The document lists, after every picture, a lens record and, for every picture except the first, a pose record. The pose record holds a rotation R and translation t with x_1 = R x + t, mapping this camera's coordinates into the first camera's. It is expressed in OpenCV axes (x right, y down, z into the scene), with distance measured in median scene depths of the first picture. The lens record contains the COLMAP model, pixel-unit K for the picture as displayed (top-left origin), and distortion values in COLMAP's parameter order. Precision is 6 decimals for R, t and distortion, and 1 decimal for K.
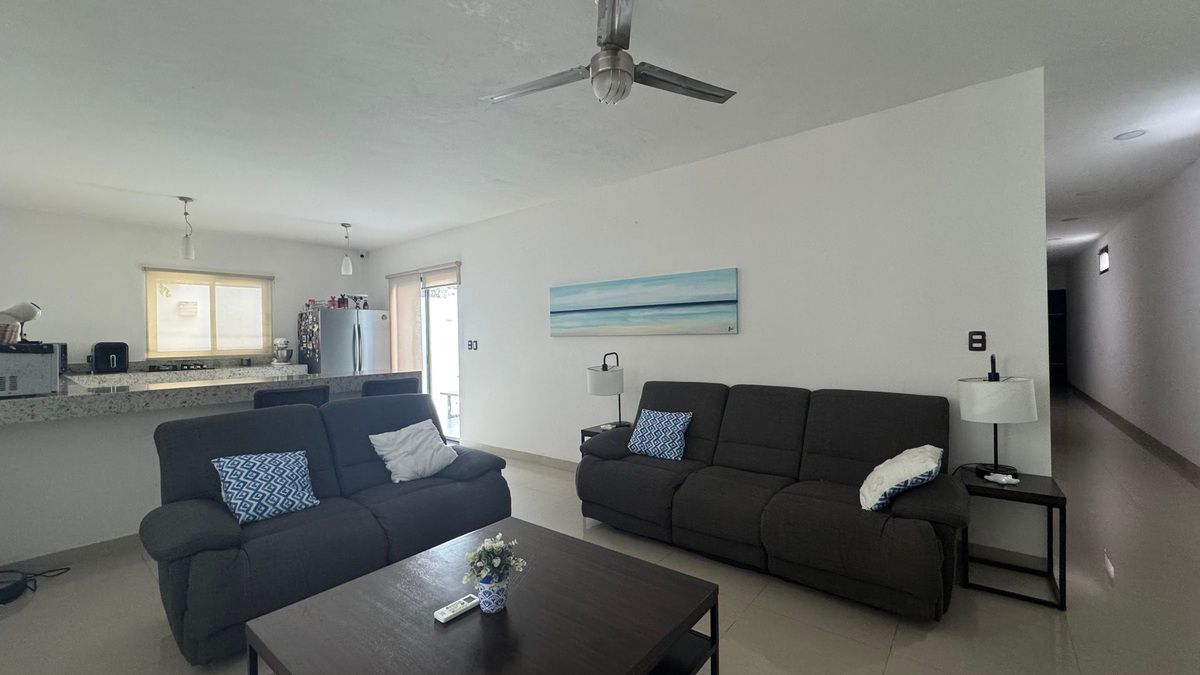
lens RADIAL K [[470.0, 0, 600.0], [0, 470.0, 337.5], [0, 0, 1]] dist [-0.000802, -0.000098]
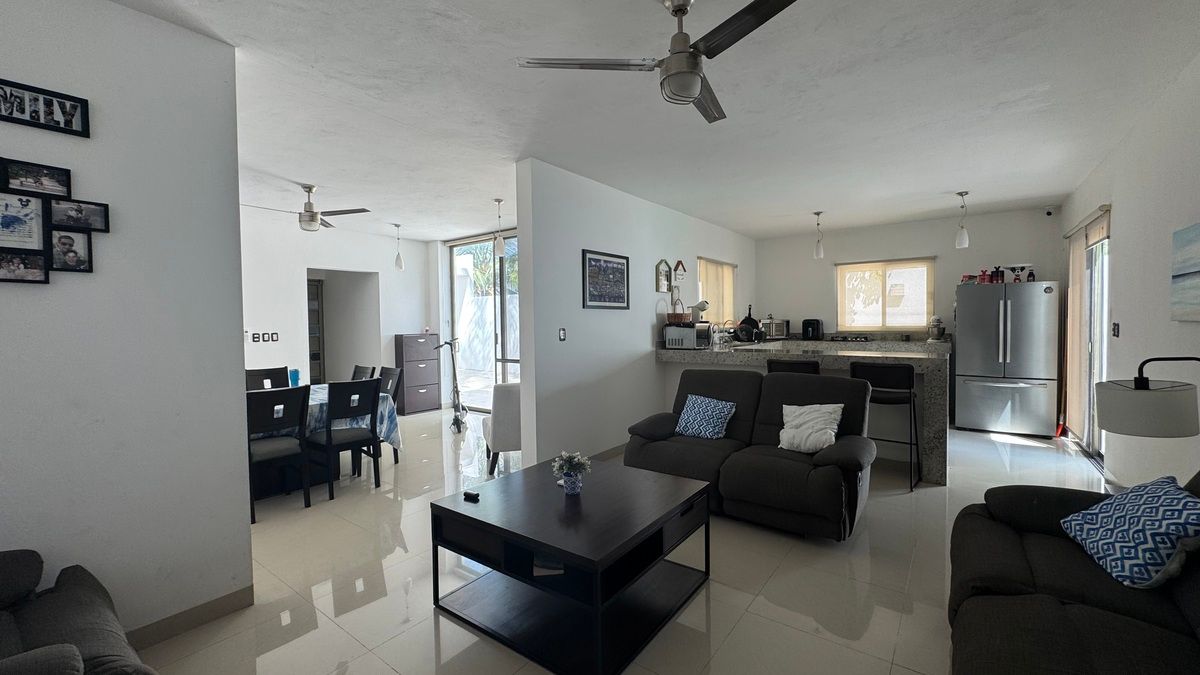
lens RADIAL K [[479.1, 0, 594.6], [0, 479.1, 333.8], [0, 0, 1]] dist [-0.000782, -0.000099]
pose [[0.033974, 0.044819, -0.998417, 0.395437], [0.010665, 0.998921, 0.045204, -0.018160], [0.999366, -0.012184, 0.033460, 0.268906]]
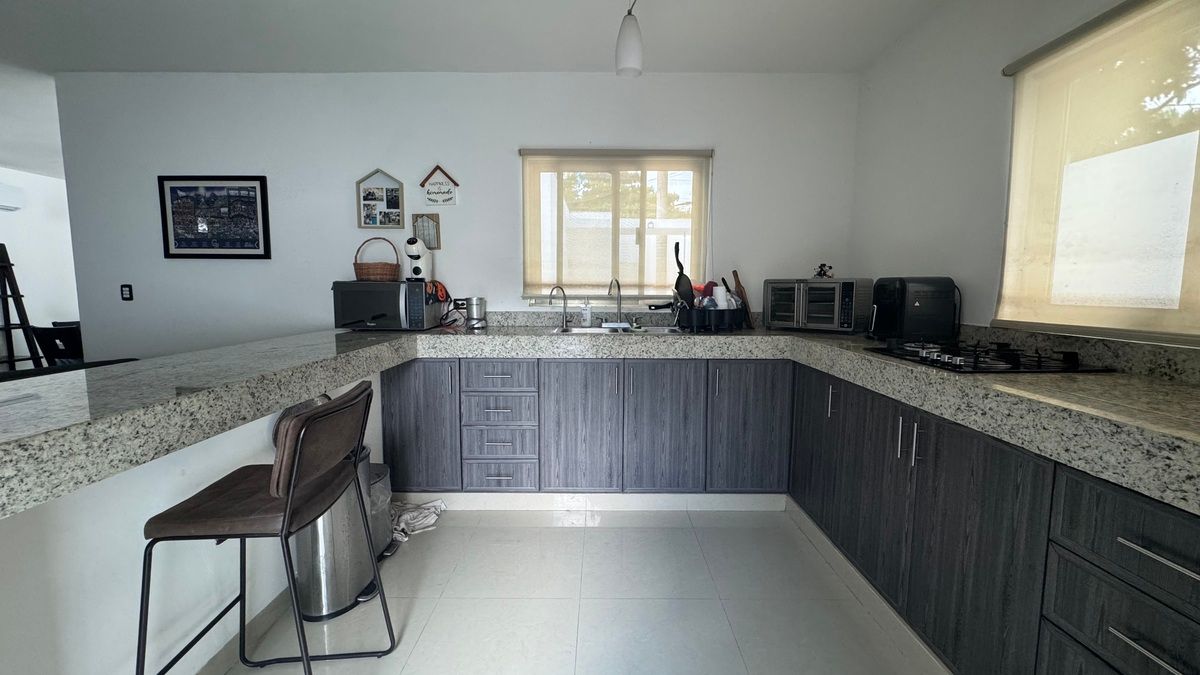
lens RADIAL K [[479.1, 0, 594.6], [0, 479.1, 333.8], [0, 0, 1]] dist [-0.000782, -0.000099]
pose [[-0.777216, 0.075623, -0.624673, -0.509998], [0.009283, 0.994022, 0.108785, 0.011223], [0.629165, 0.078751, -0.773272, 1.142826]]
